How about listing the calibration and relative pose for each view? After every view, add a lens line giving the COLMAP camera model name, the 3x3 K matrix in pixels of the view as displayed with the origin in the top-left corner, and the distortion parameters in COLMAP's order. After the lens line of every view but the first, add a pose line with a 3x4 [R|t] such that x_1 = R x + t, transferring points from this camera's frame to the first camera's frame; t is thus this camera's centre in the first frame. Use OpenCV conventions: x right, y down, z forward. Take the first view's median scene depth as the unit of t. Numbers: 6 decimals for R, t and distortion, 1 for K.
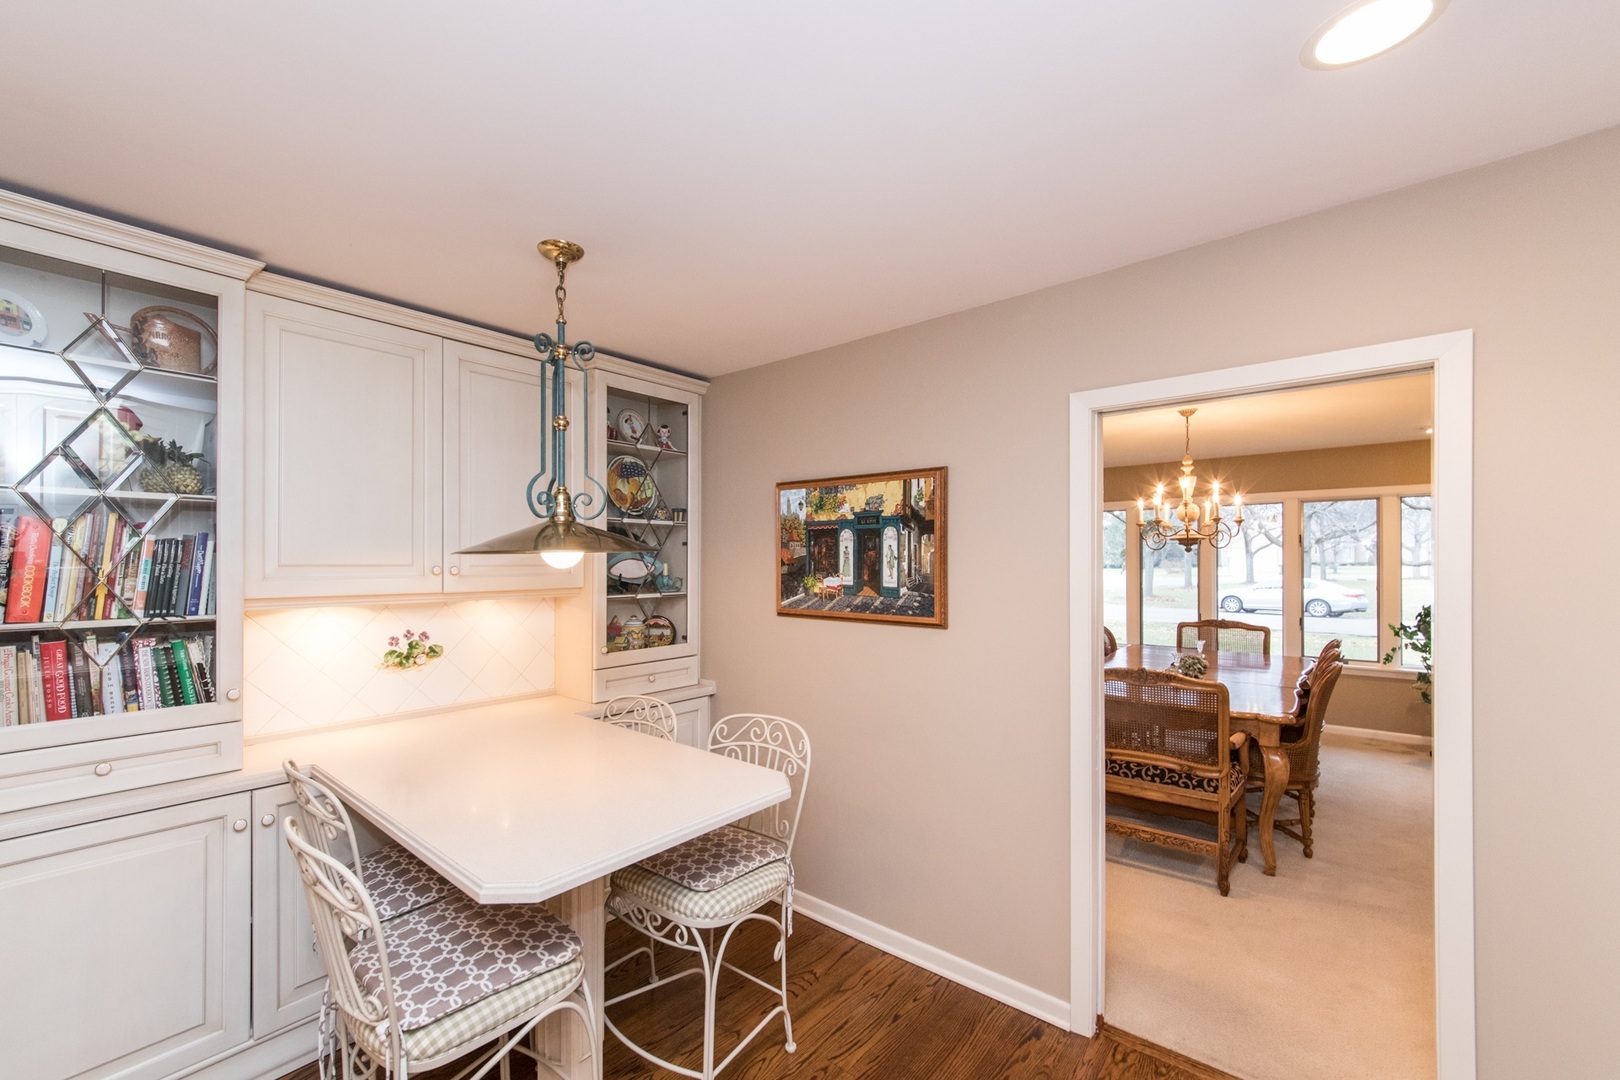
lens RADIAL K [[663.1, 0, 808.0], [0, 663.1, 555.2], [0, 0, 1]] dist [0.001124, 0.000033]
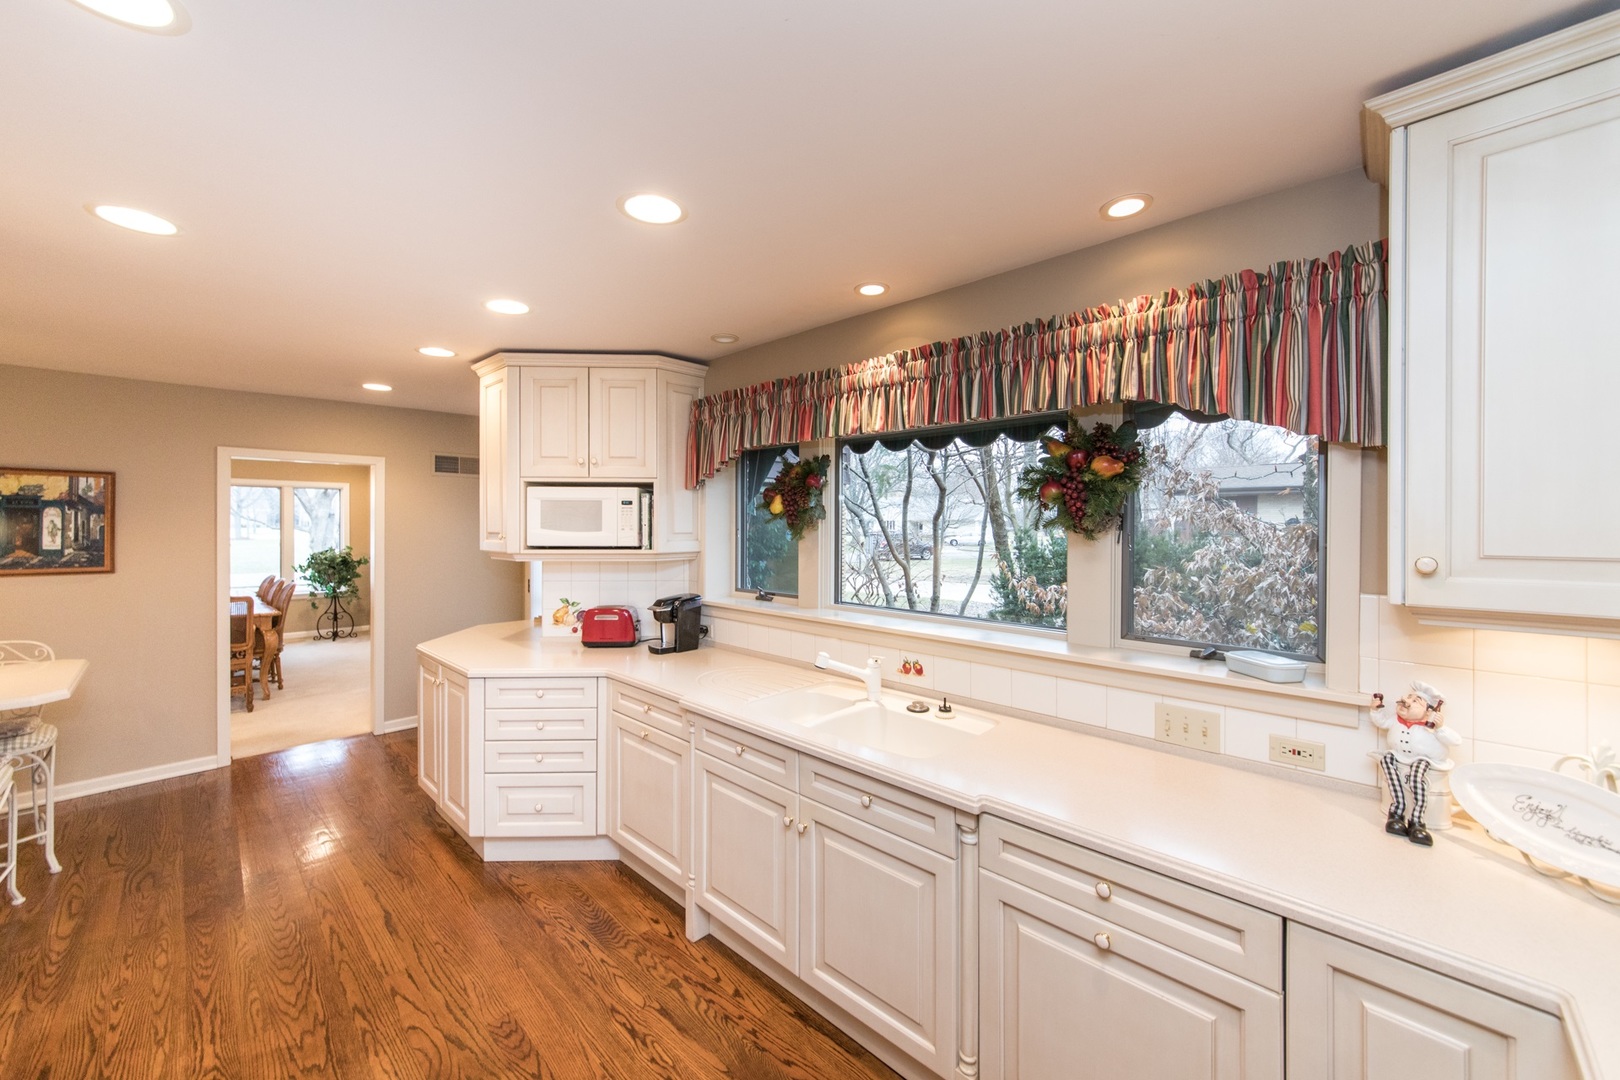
lens RADIAL K [[600.9, 0, 811.2], [0, 600.9, 532.1], [0, 0, 1]] dist [0.001751, 0.002176]
pose [[0.043348, -0.010460, 0.999005, -1.104851], [-0.012268, 0.999864, 0.011001, -0.023665], [-0.998985, -0.012733, 0.043214, -0.698986]]
